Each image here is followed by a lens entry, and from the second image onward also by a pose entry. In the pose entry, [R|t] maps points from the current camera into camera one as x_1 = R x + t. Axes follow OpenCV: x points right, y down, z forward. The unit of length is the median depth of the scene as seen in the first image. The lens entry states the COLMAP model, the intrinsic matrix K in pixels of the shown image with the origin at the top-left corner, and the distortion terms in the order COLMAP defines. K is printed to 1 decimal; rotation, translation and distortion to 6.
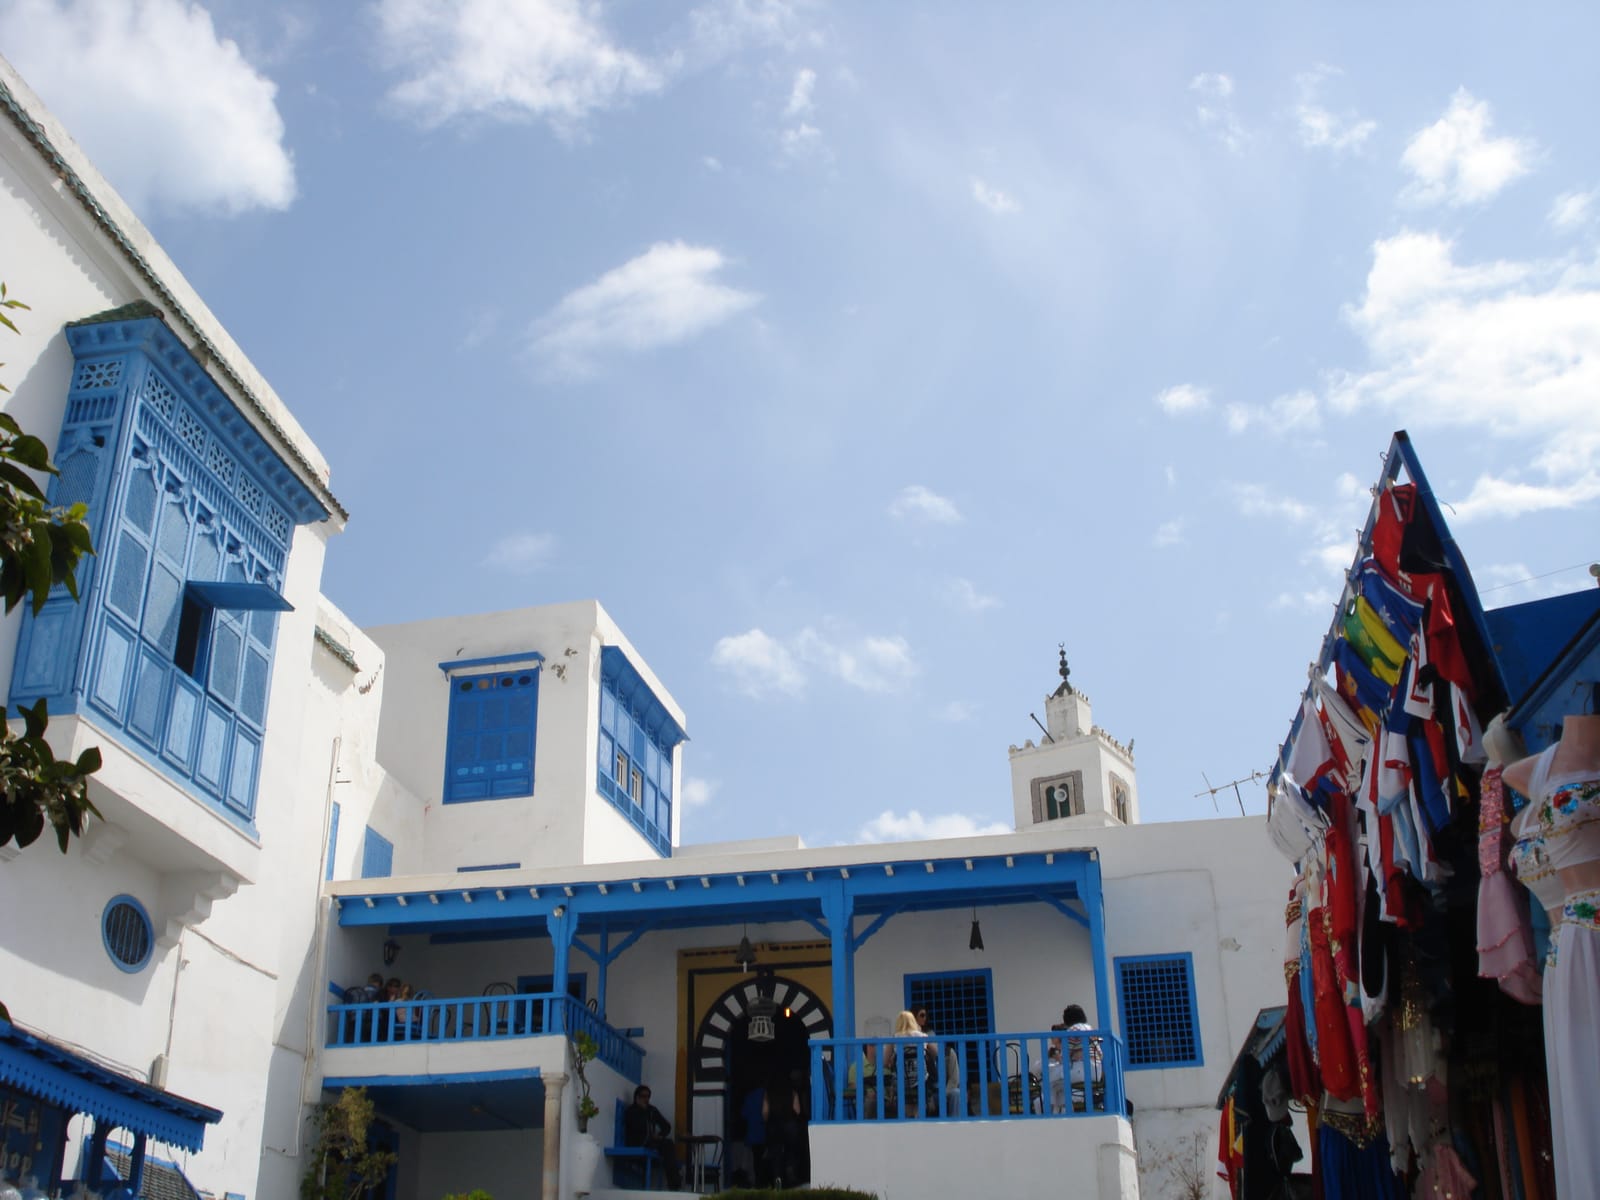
lens RADIAL K [[1919.7, 0, 797.8], [0, 1919.7, 598.2], [0, 0, 1]] dist [-0.065534, 0.000000]
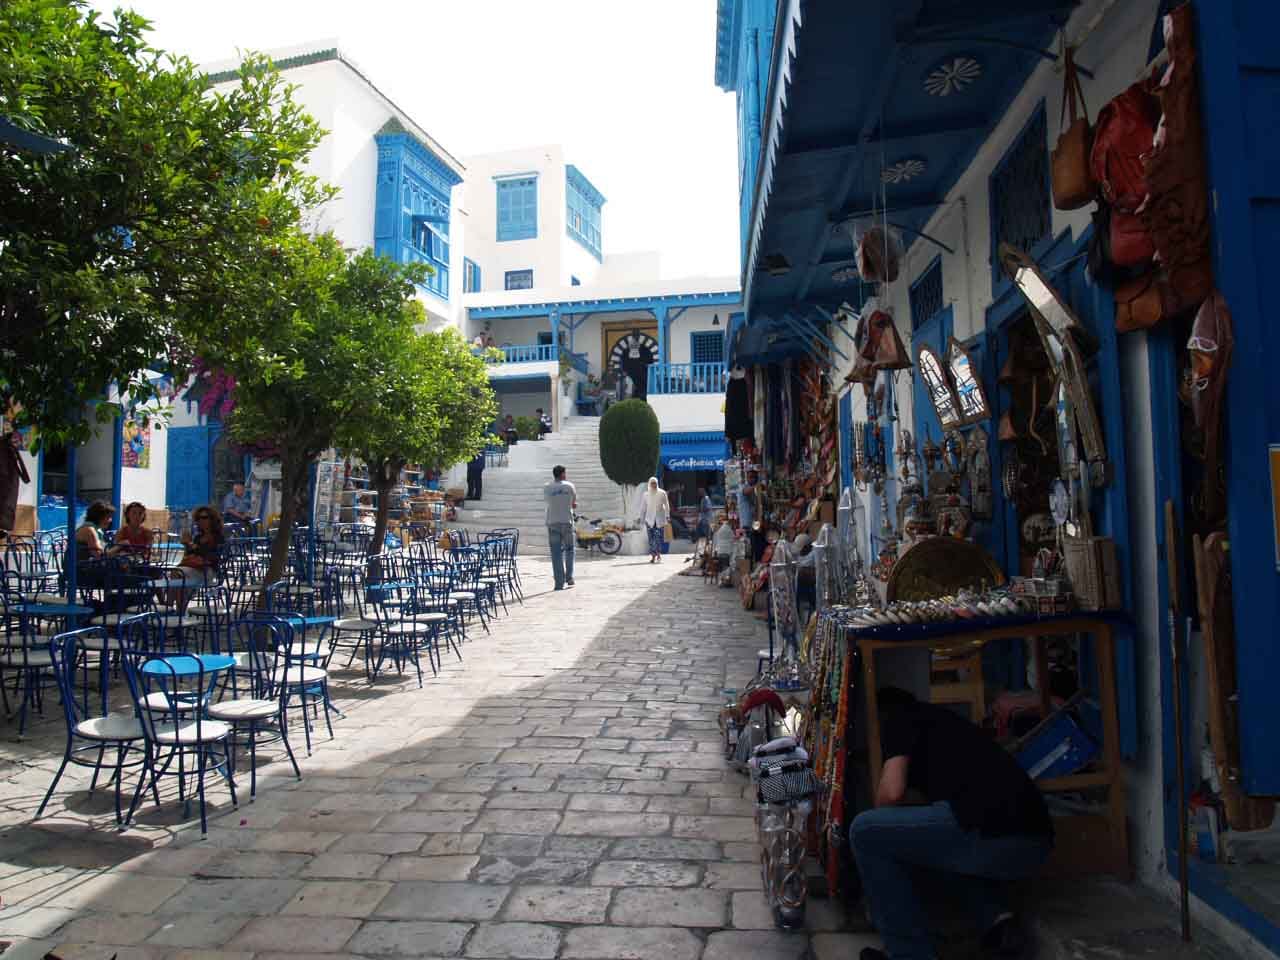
lens RADIAL K [[1535.7, 0, 640.7], [0, 1535.7, 478.4], [0, 0, 1]] dist [-0.065534, 0.000000]
pose [[0.998343, -0.000820, -0.057534, 0.106143], [0.021591, 0.932175, 0.361364, -0.355342], [0.053336, -0.362008, 0.930648, -0.953369]]
